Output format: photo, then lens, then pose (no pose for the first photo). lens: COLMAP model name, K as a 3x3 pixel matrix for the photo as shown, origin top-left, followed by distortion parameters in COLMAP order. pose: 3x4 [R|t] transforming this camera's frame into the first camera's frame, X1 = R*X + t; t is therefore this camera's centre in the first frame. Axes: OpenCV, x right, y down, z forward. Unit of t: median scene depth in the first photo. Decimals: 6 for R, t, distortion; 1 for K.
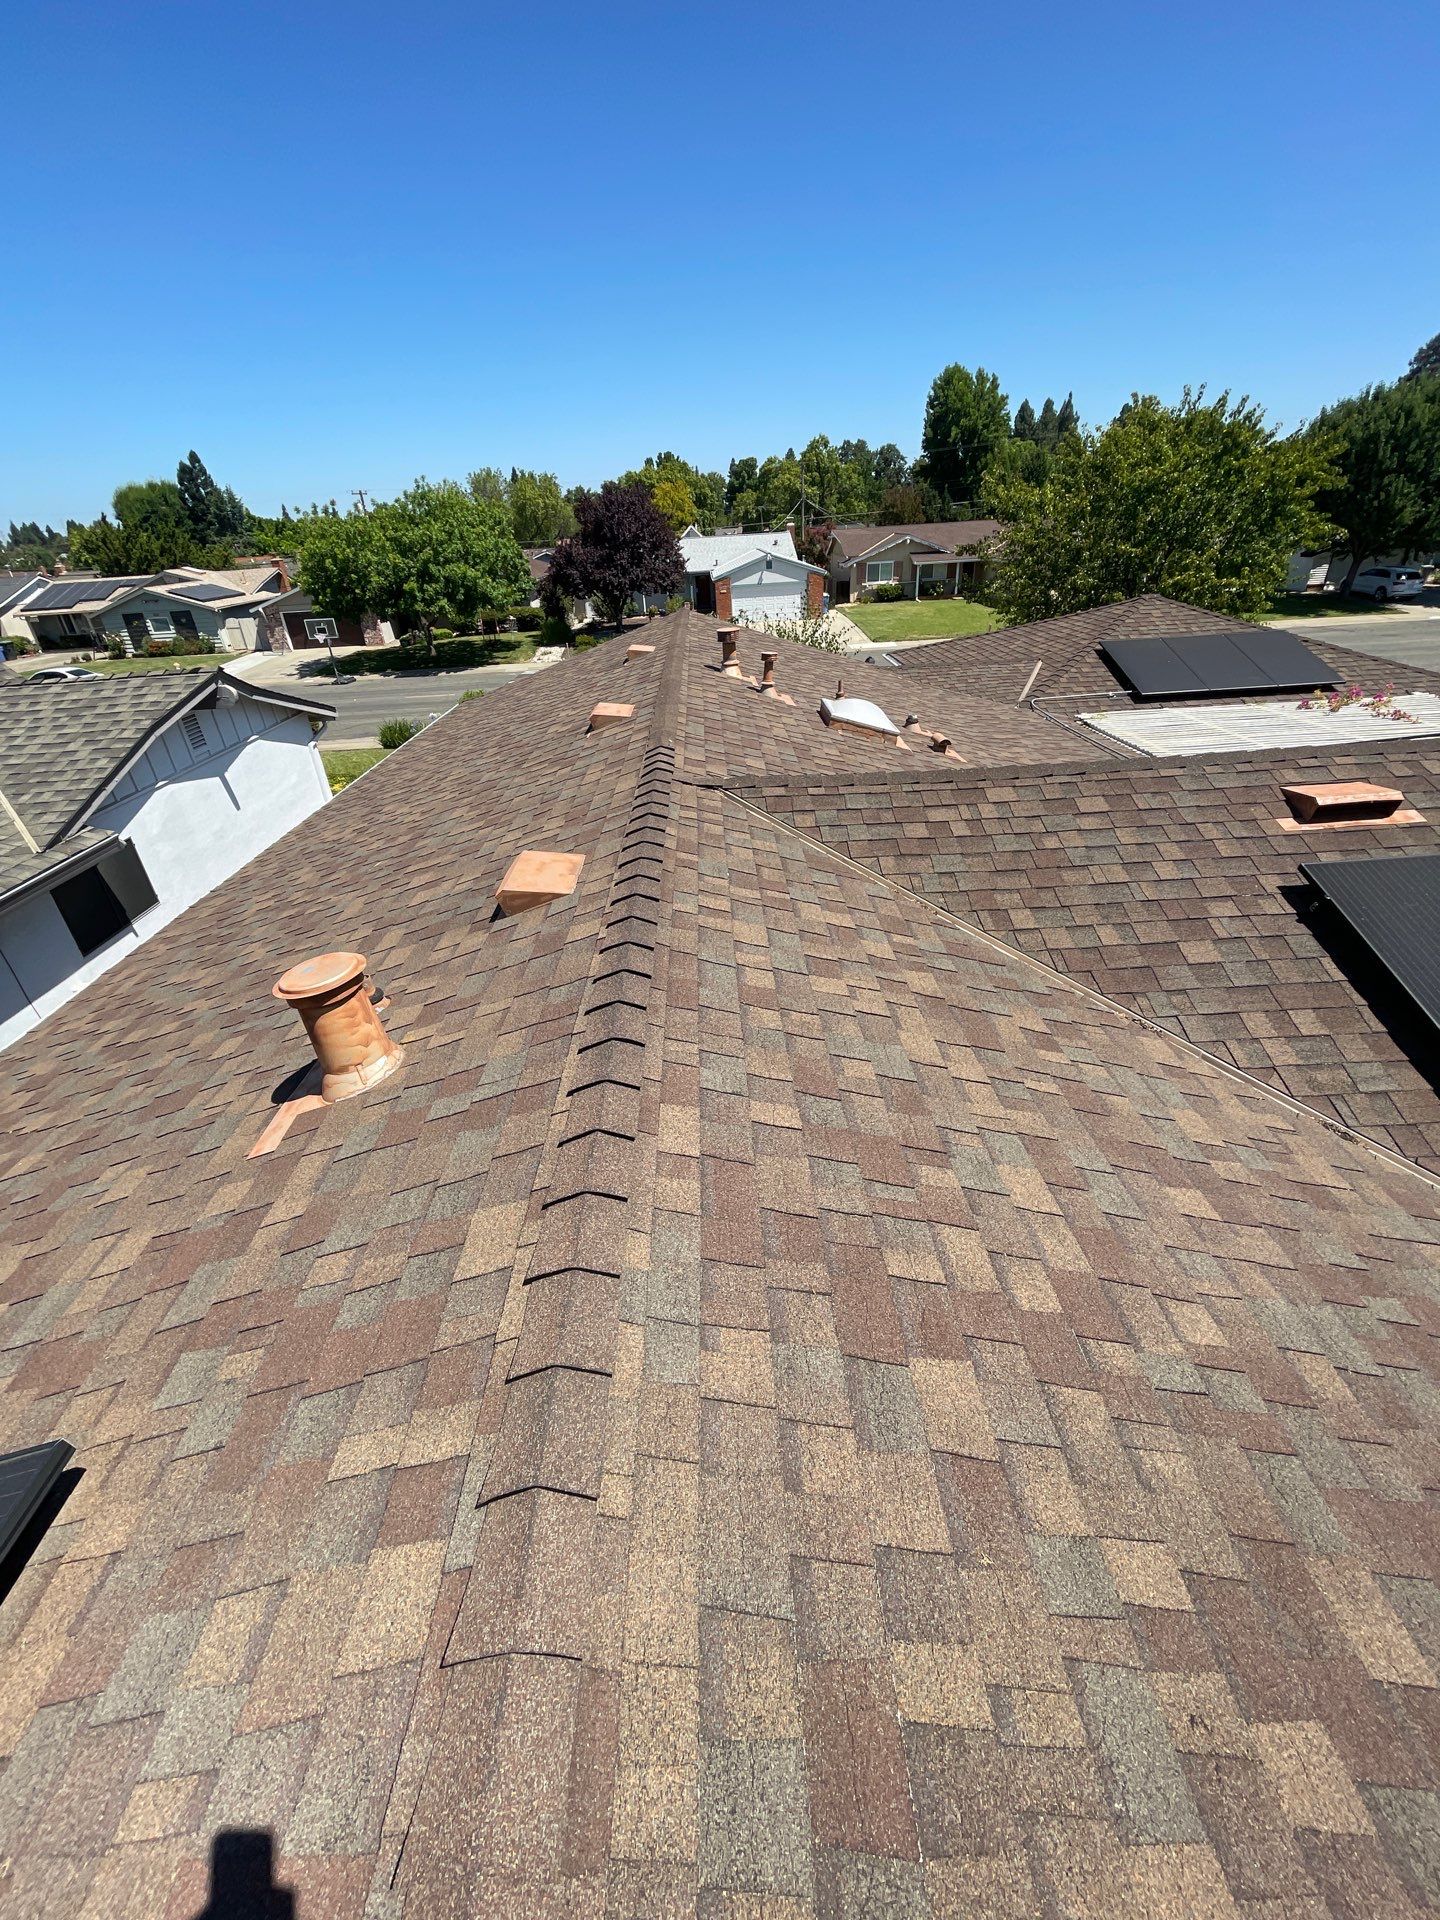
lens RADIAL K [[777.5, 0, 723.3], [0, 777.5, 959.8], [0, 0, 1]] dist [-0.002394, -0.000362]
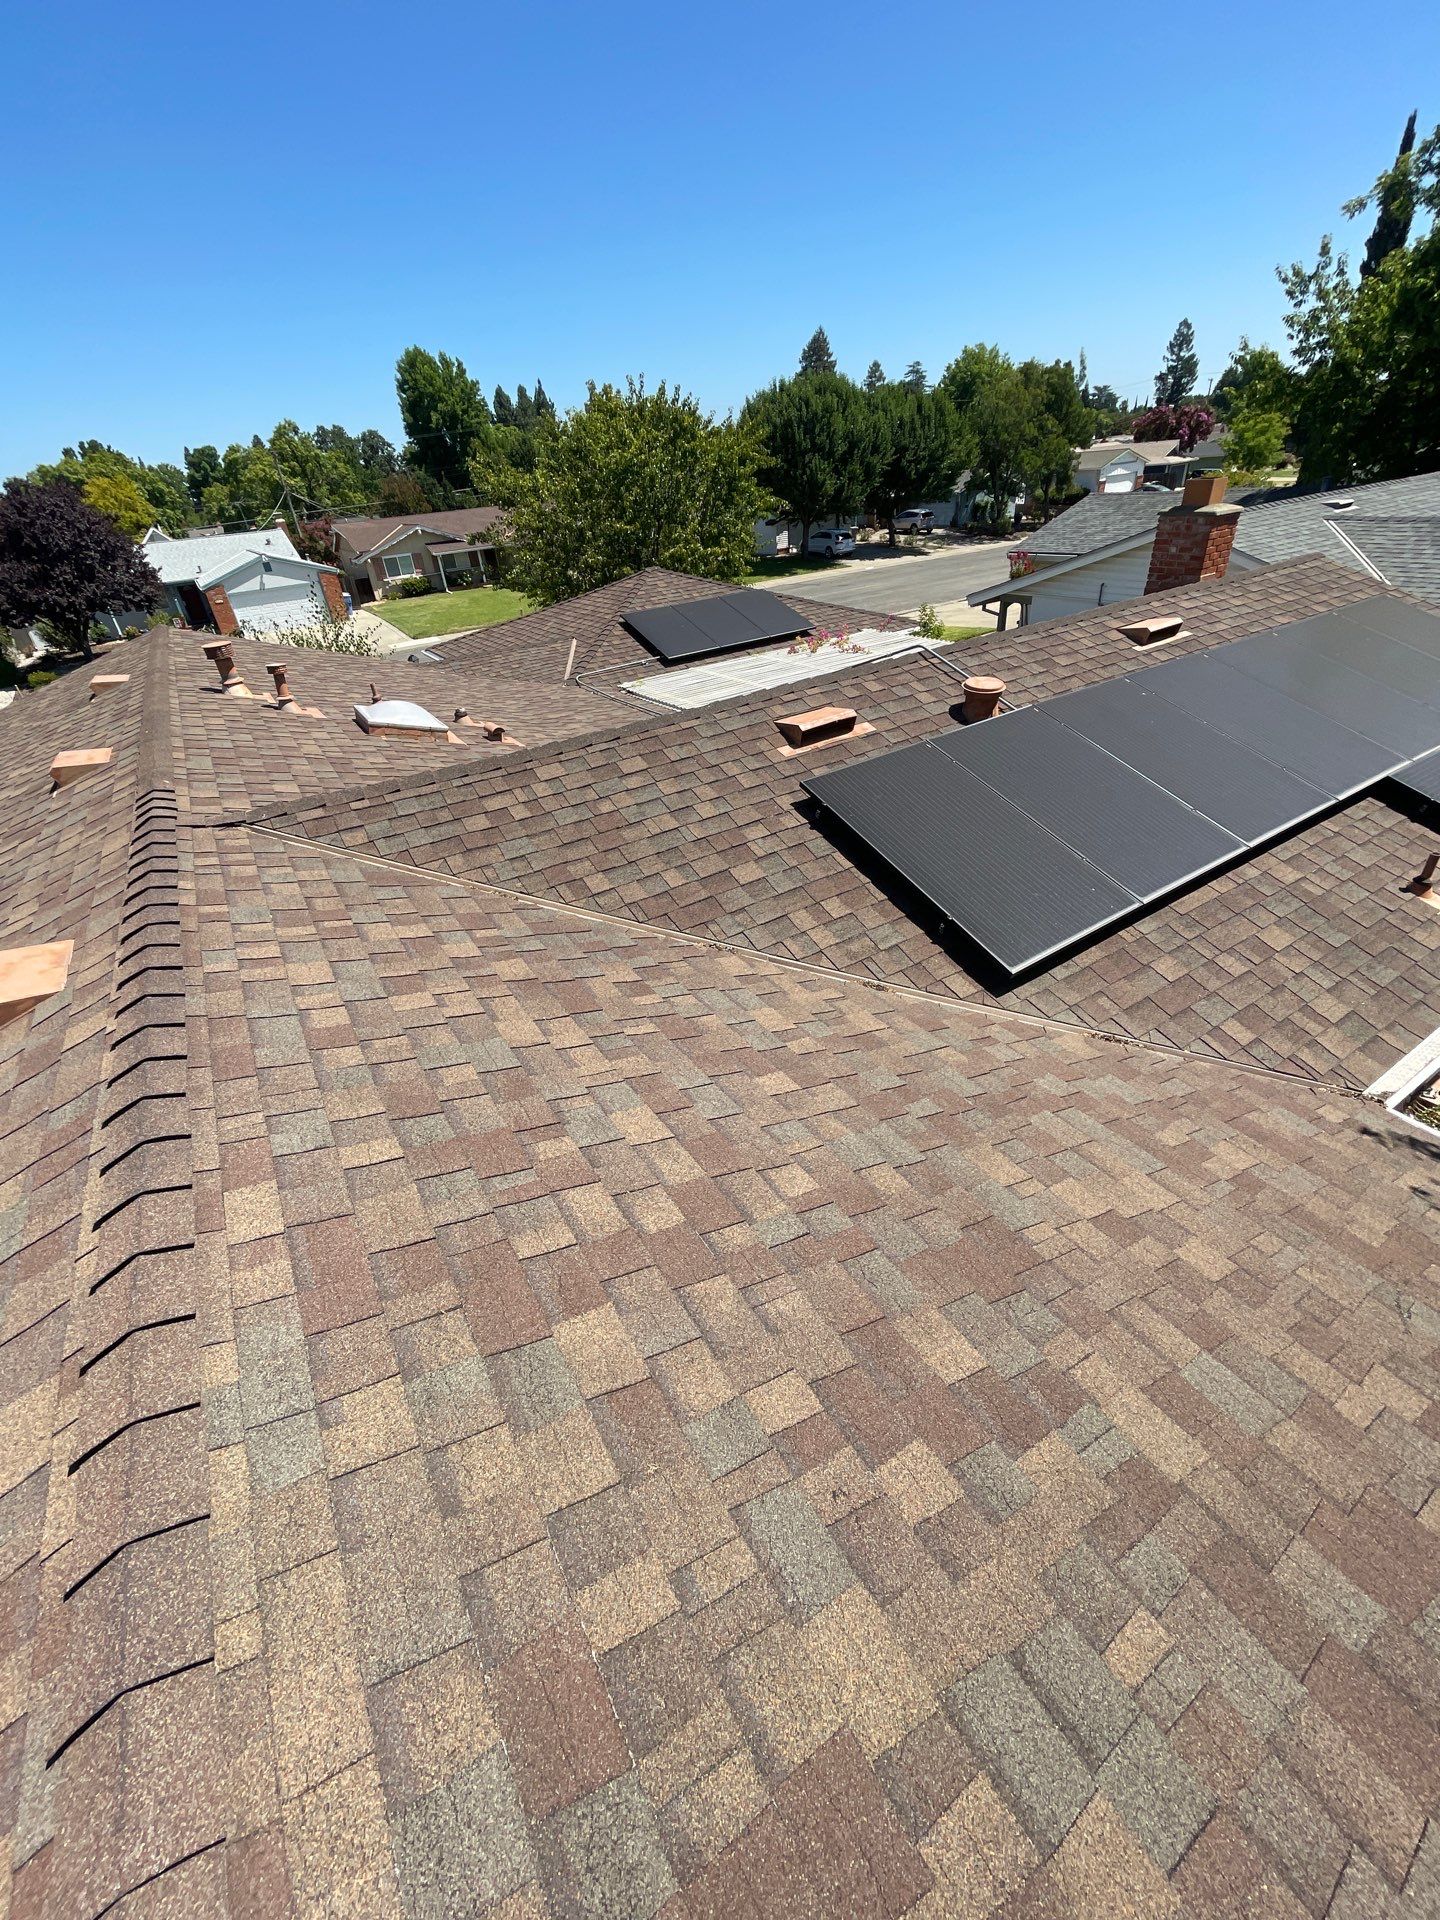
lens RADIAL K [[777.5, 0, 723.3], [0, 777.5, 959.8], [0, 0, 1]] dist [-0.002394, -0.000362]
pose [[0.860664, -0.287088, 0.420520, 0.056926], [0.281741, 0.956449, 0.076336, 0.014013], [-0.424122, 0.052778, 0.904066, -0.018439]]
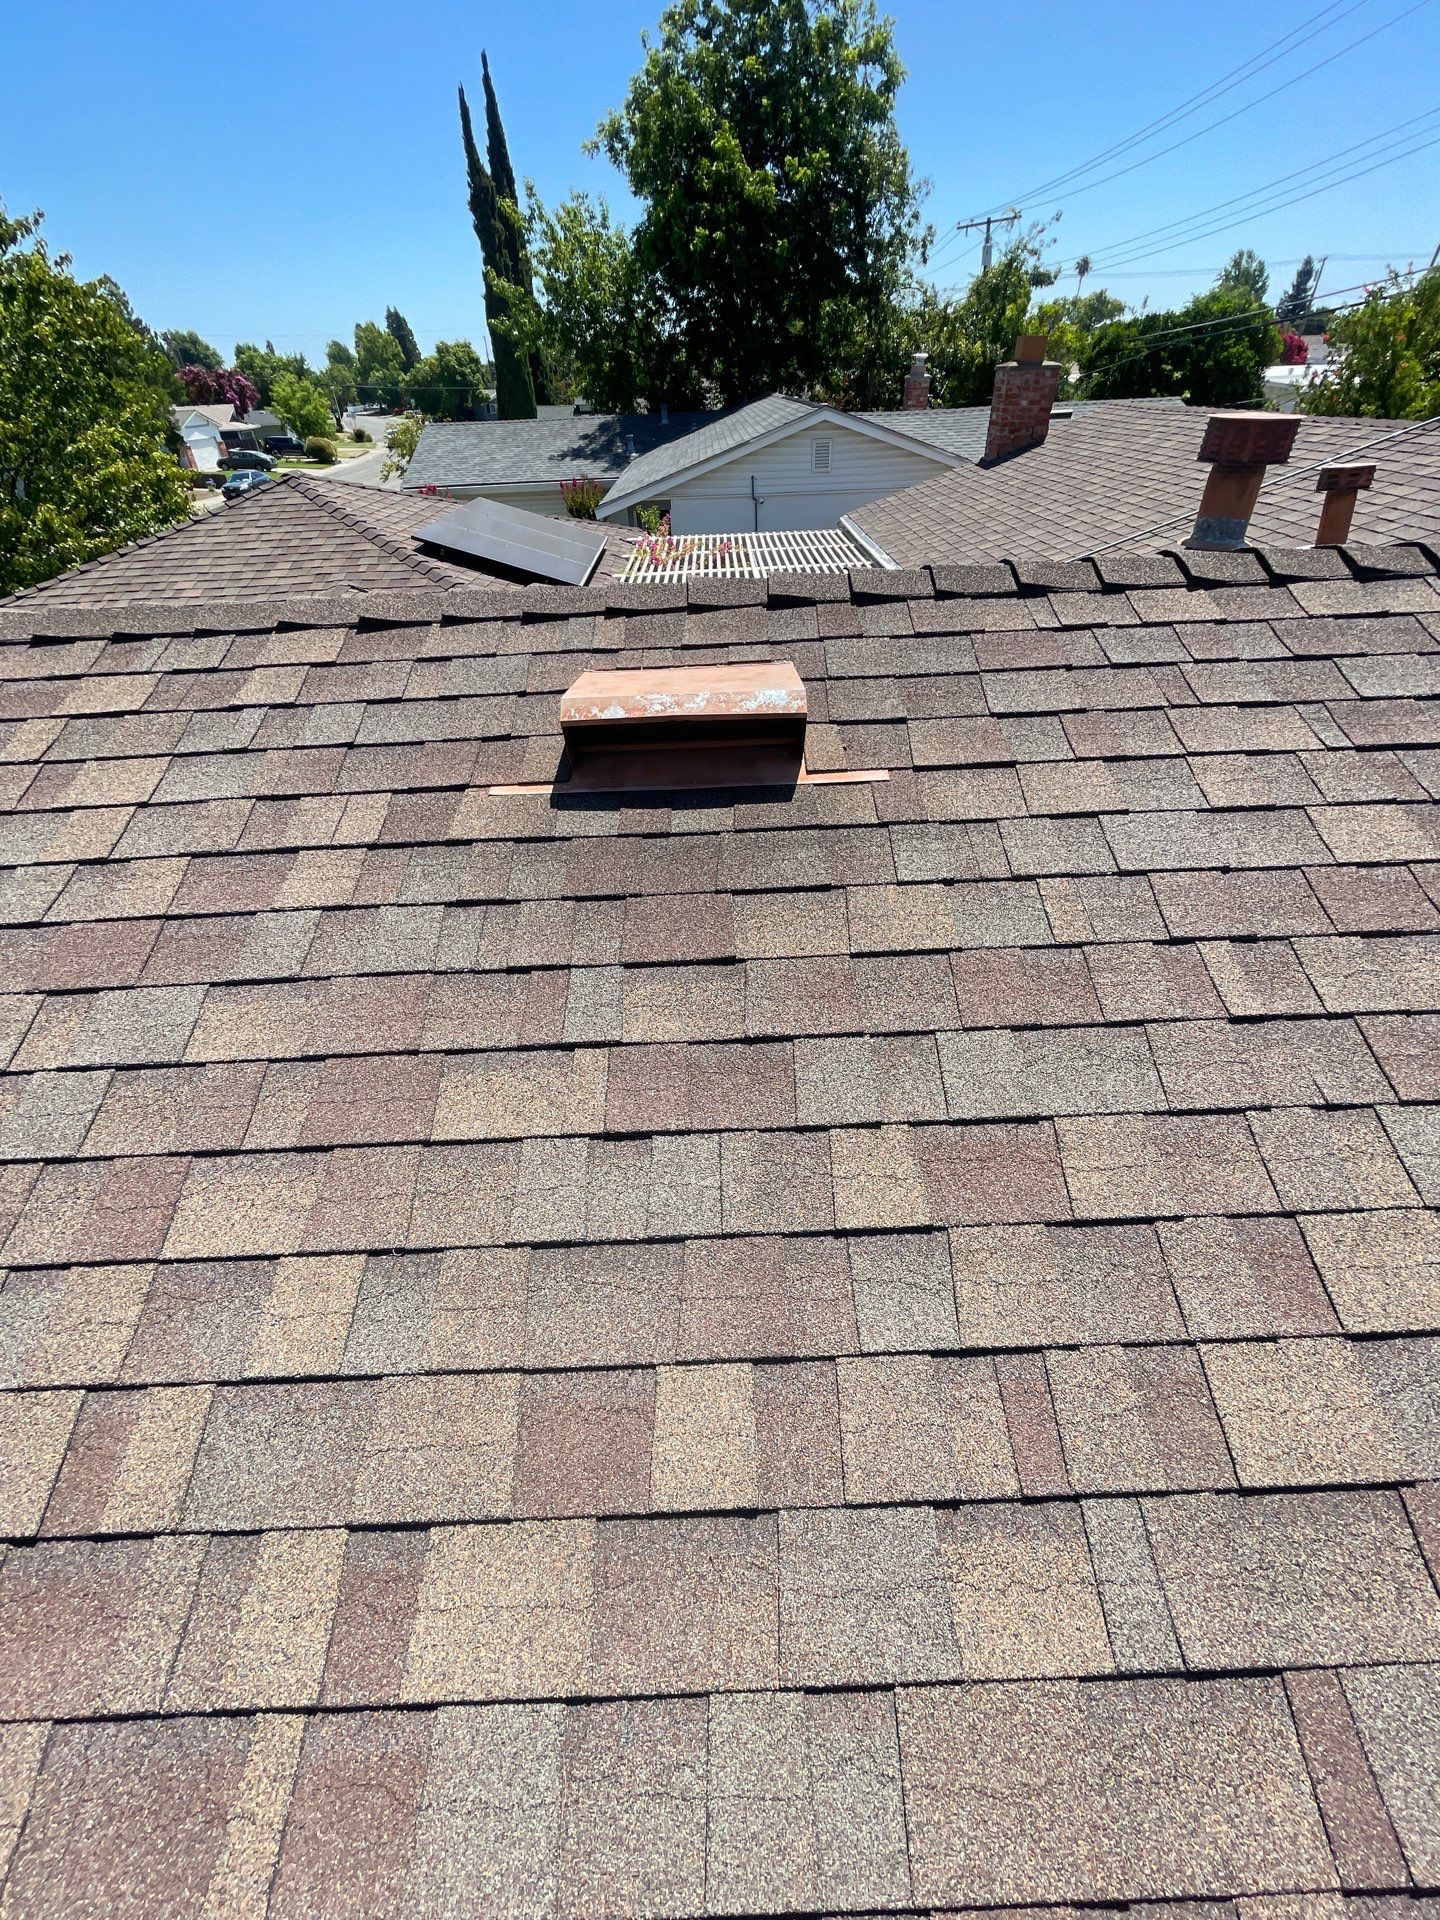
lens RADIAL K [[787.1, 0, 720.0], [0, 787.1, 960.0], [0, 0, 1]] dist [0.000242, 0.000009]
pose [[0.014497, -0.552510, 0.833380, -0.716962], [0.522093, 0.715009, 0.464952, -1.074988], [-0.852765, 0.428362, 0.298827, 2.434303]]
